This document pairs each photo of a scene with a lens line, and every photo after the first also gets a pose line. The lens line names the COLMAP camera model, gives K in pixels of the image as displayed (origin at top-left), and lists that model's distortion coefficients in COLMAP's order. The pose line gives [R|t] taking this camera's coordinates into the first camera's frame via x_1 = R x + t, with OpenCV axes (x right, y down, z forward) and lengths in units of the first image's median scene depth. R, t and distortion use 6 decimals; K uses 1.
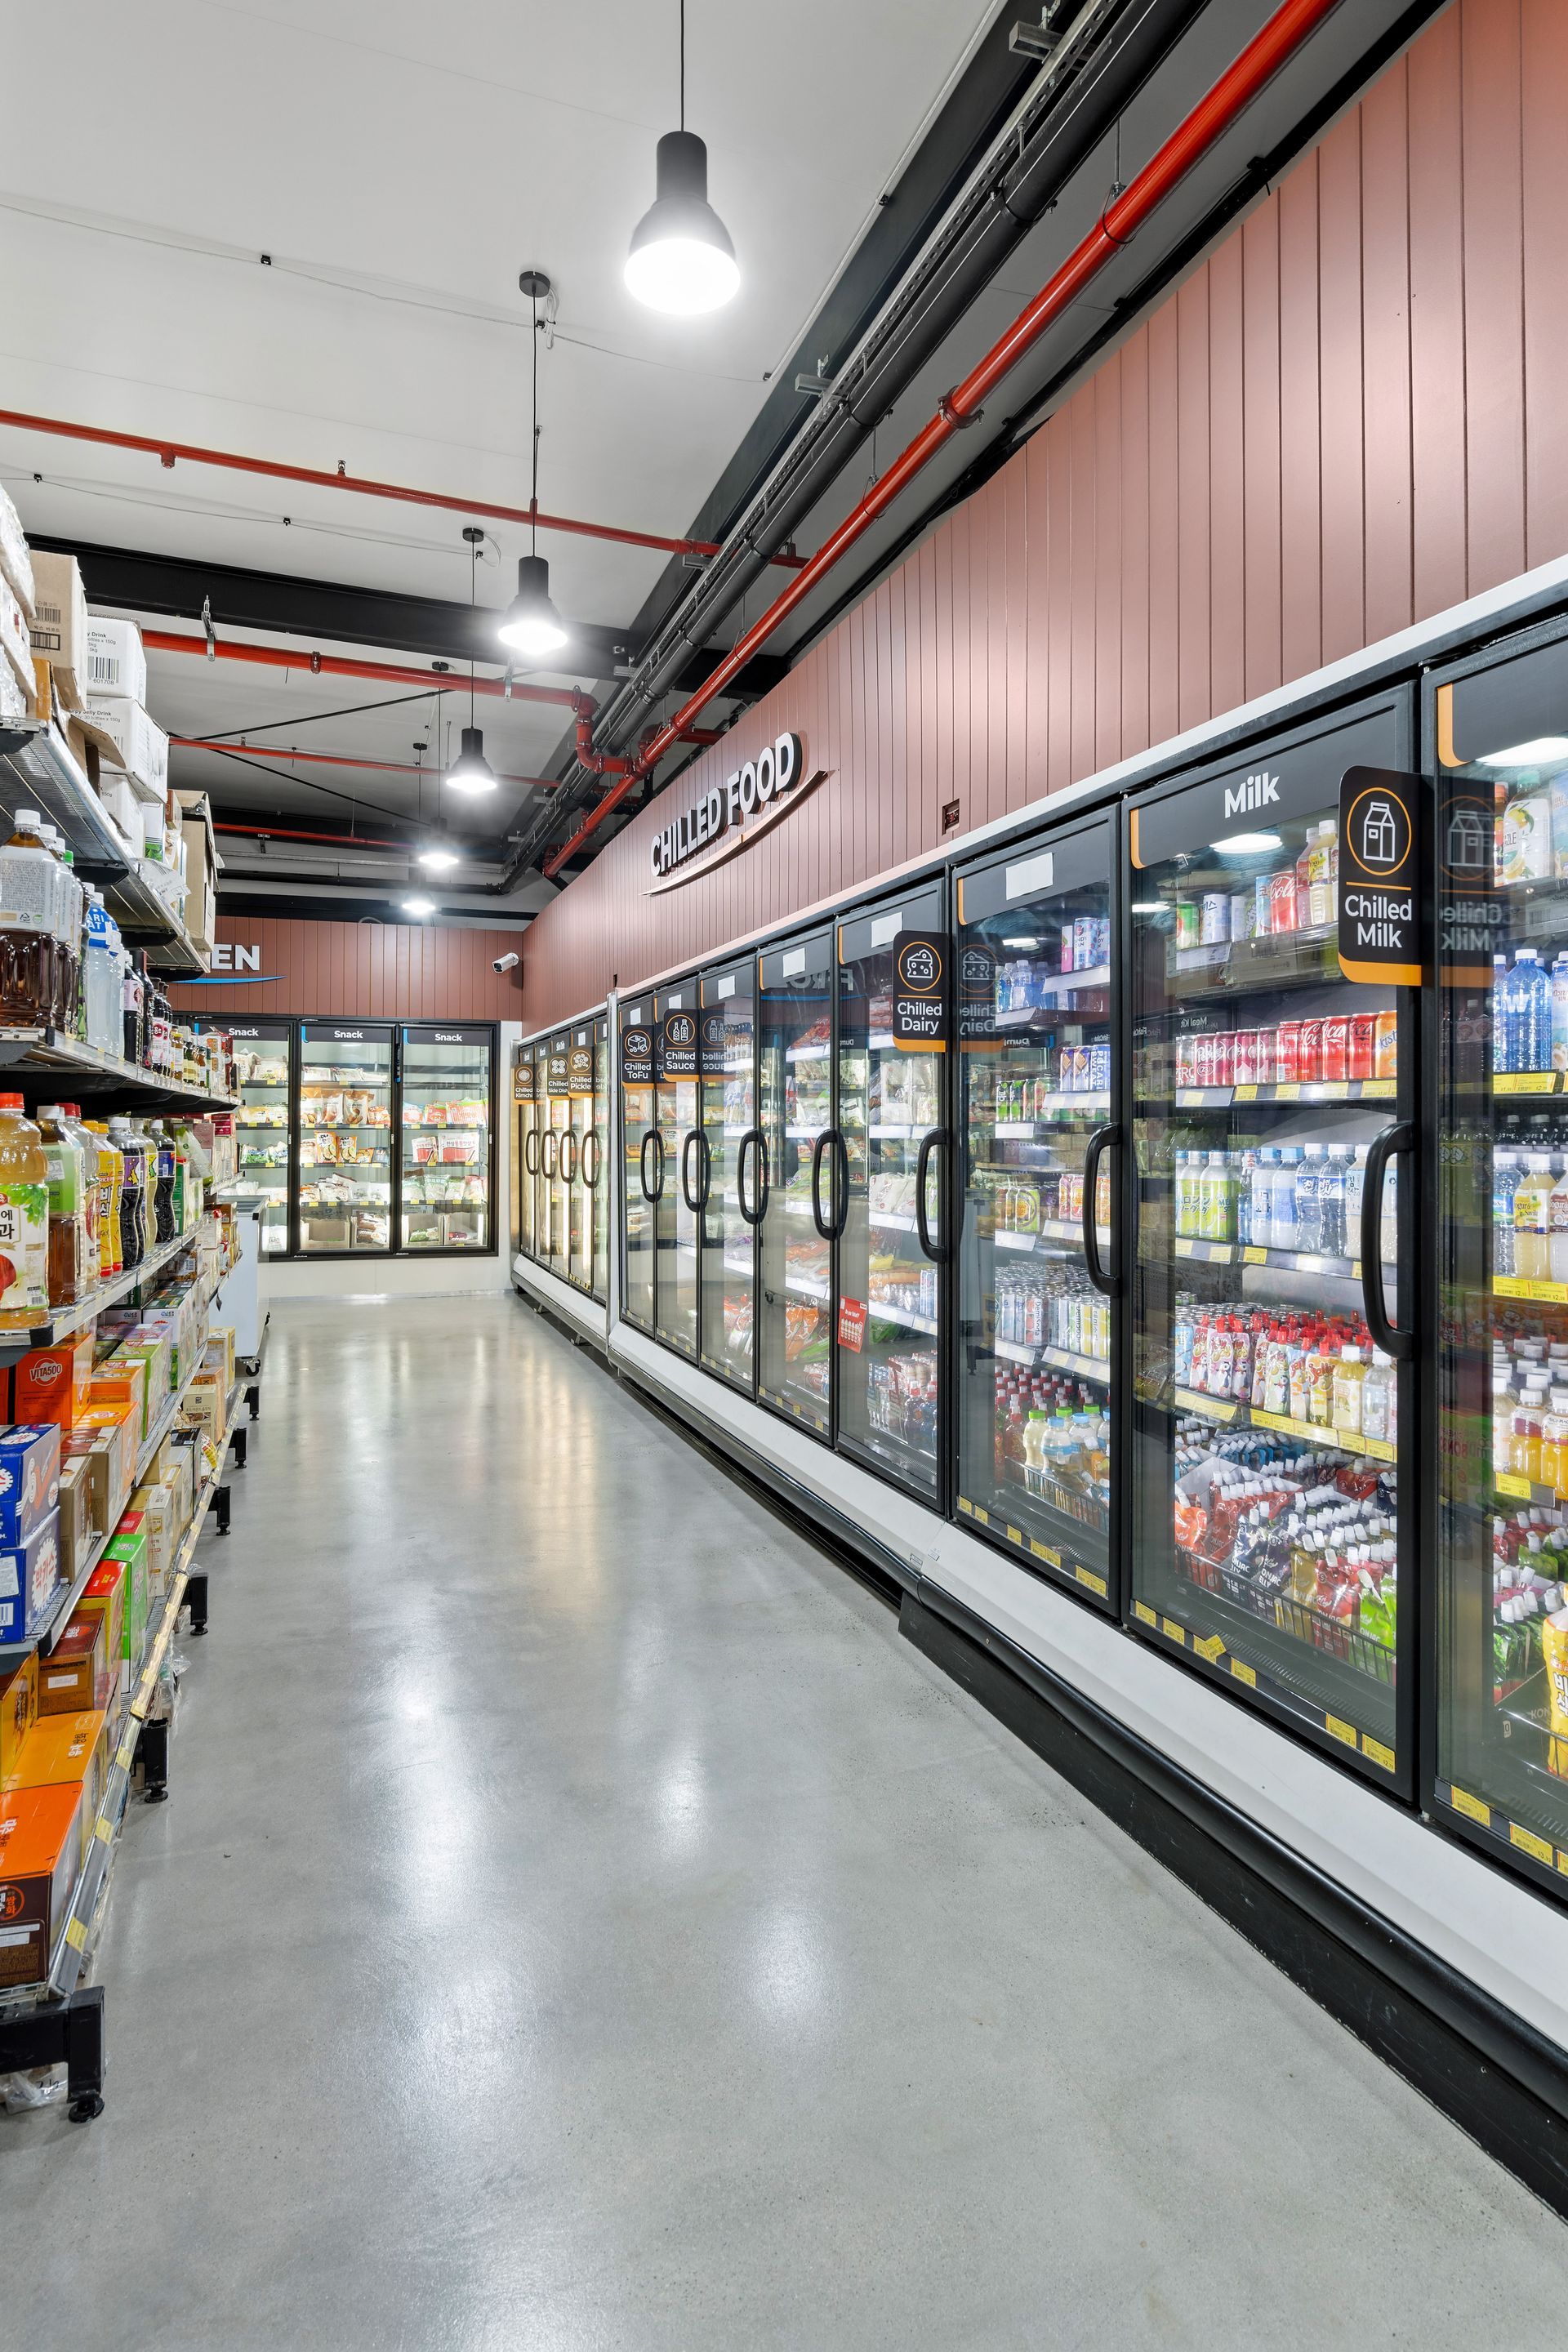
lens RADIAL K [[1253.8, 0, 738.2], [0, 1253.8, 1108.4], [0, 0, 1]] dist [0.008732, 0.000117]
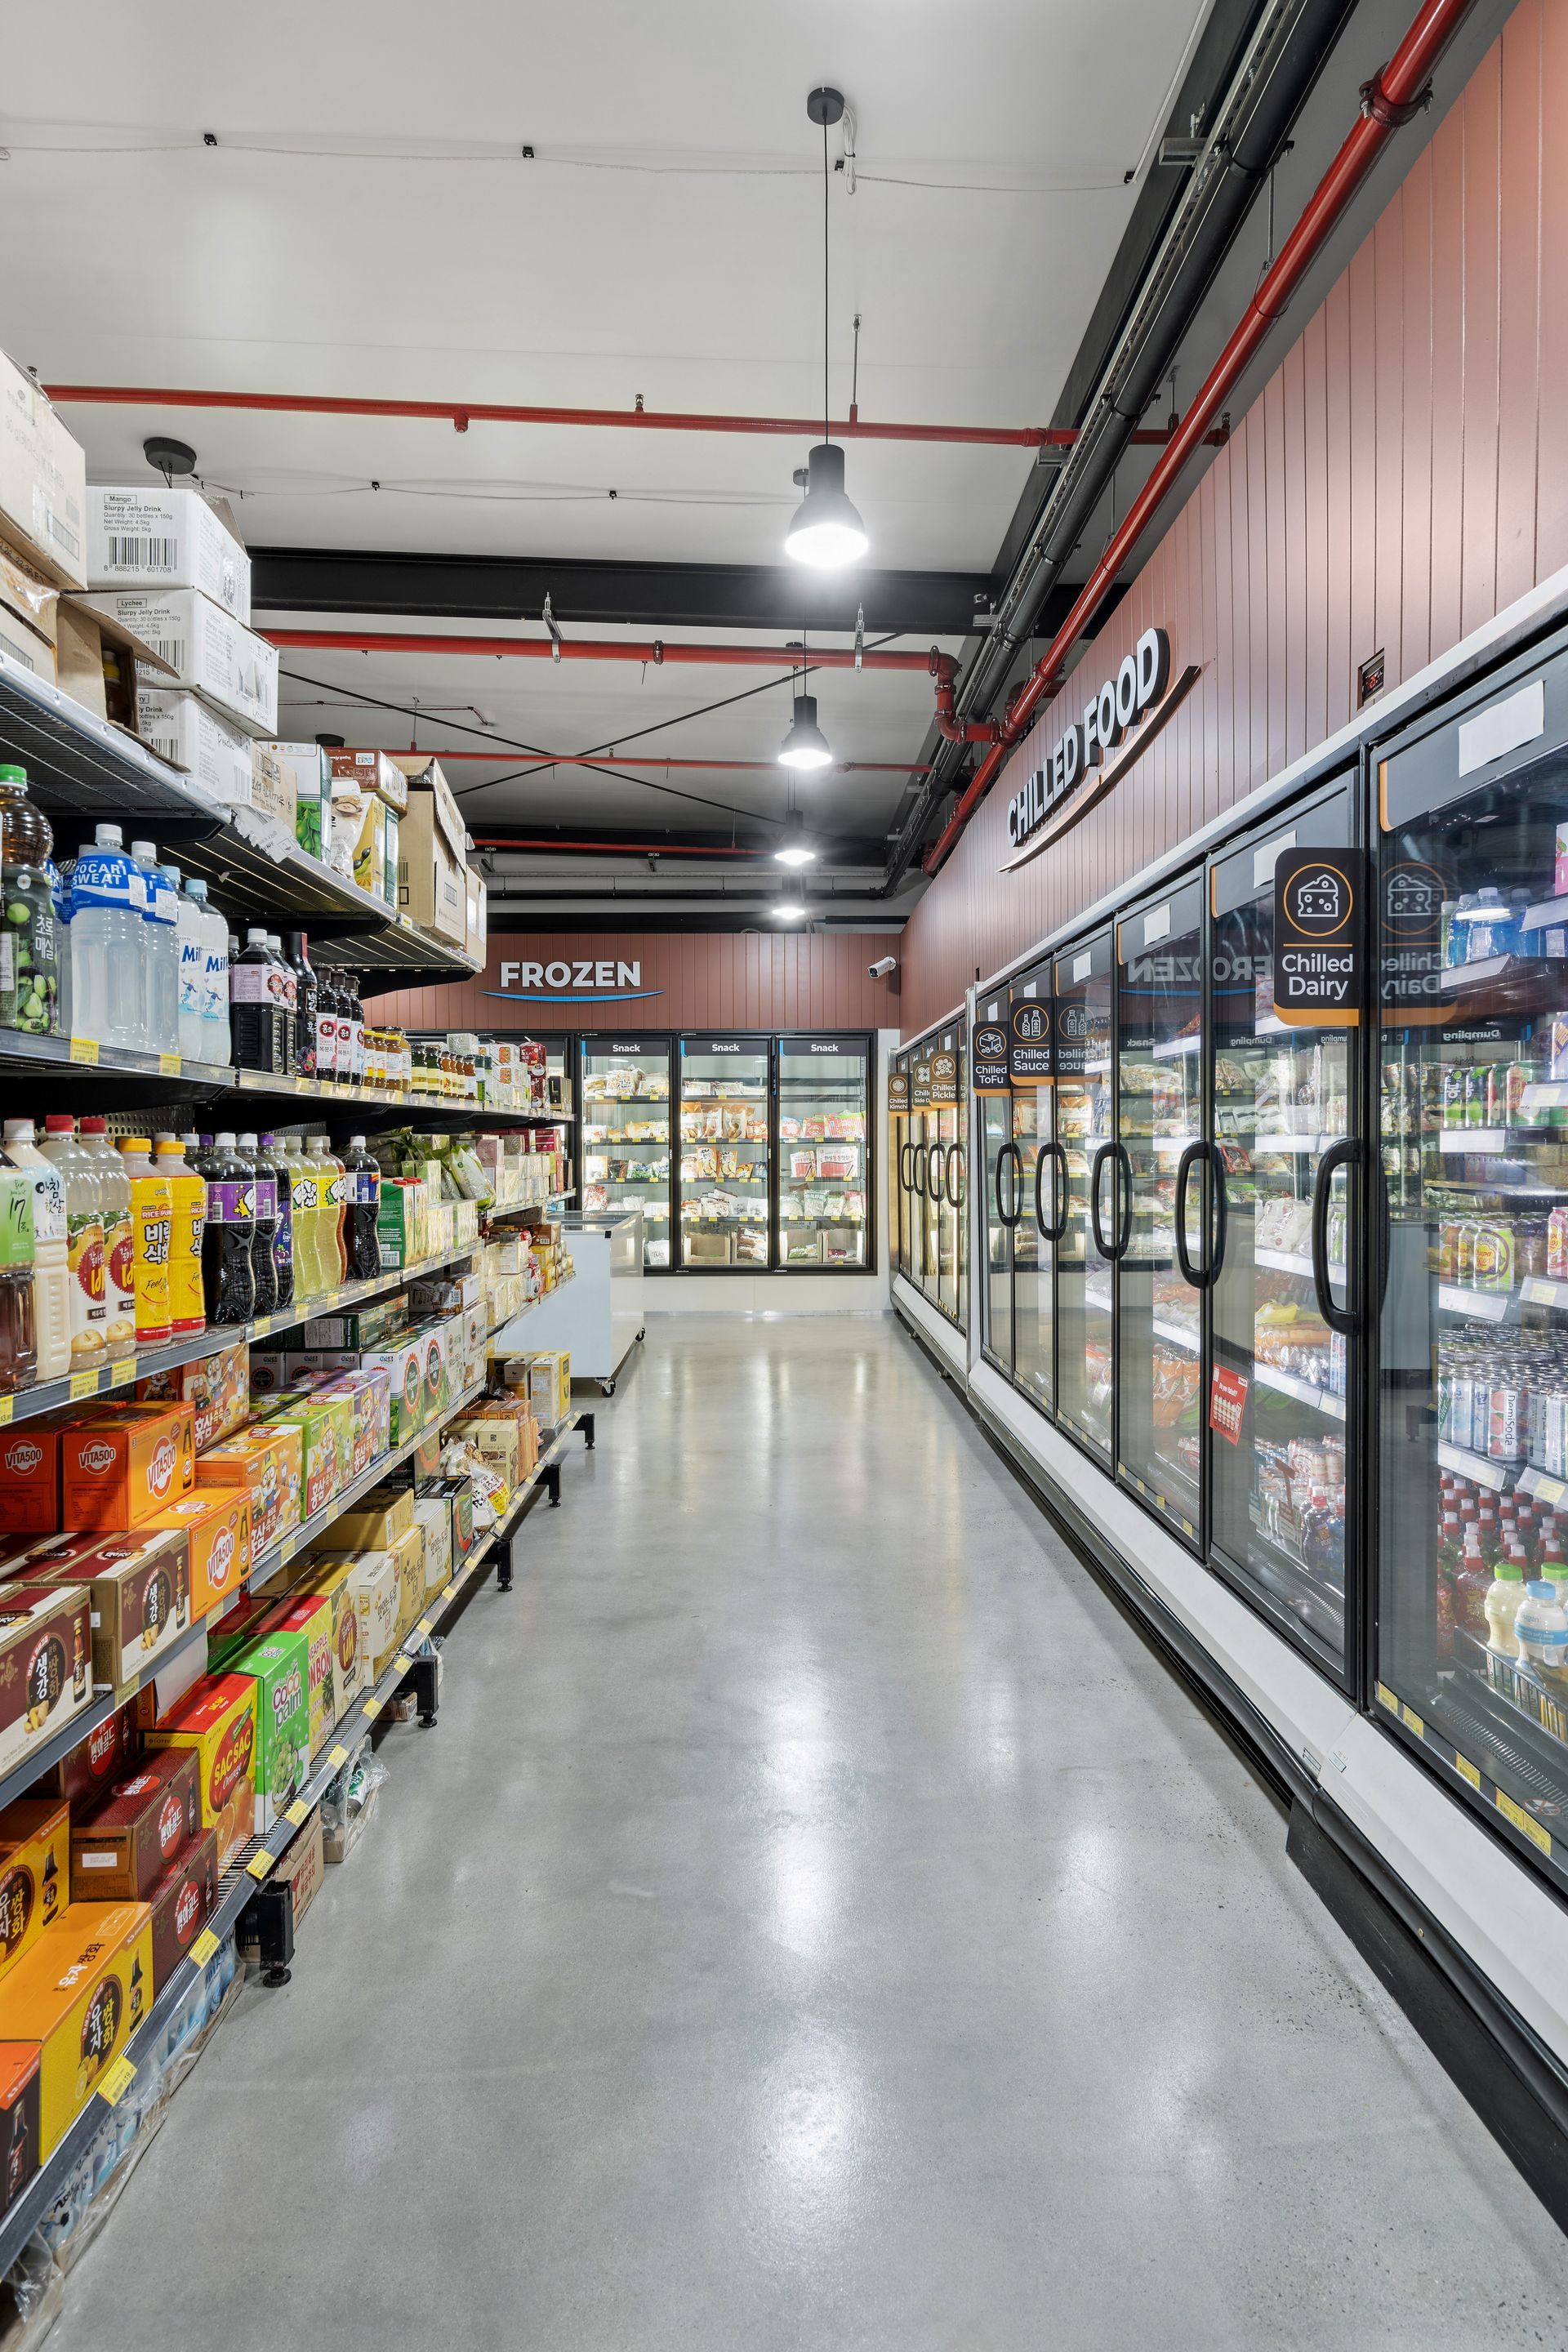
lens RADIAL K [[1253.8, 0, 787.2], [0, 1253.8, 1163.6], [0, 0, 1]] dist [0.008732, 0.000117]
pose [[0.958891, -0.002533, -0.283762, 0.039726], [0.012143, 0.999411, 0.032112, 0.002500], [0.283514, -0.034238, 0.958357, 0.167691]]
